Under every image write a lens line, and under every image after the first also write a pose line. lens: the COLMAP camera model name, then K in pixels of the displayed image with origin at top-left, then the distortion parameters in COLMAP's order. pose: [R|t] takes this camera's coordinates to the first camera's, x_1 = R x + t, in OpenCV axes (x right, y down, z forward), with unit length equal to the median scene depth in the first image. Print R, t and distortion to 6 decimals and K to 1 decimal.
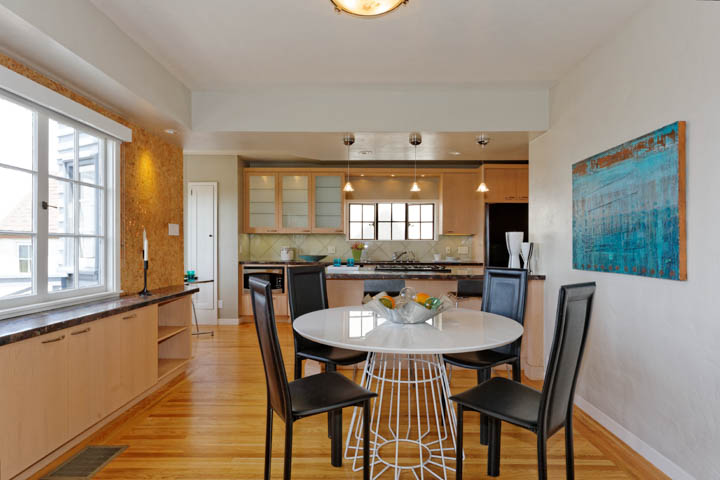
lens RADIAL K [[412.0, 0, 360.0], [0, 412.0, 244.8], [0, 0, 1]] dist [0.005272, 0.001060]
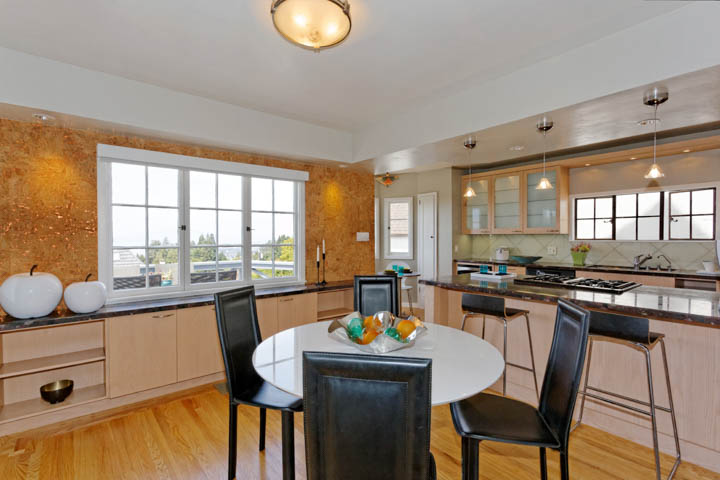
lens RADIAL K [[346.0, 0, 359.5], [0, 346.0, 238.5], [0, 0, 1]] dist [0.012721, 0.000735]
pose [[0.644634, 0.002735, -0.764486, 0.260769], [0.007987, 0.999915, 0.010312, -0.027853], [0.764450, -0.012753, 0.644557, 0.175764]]
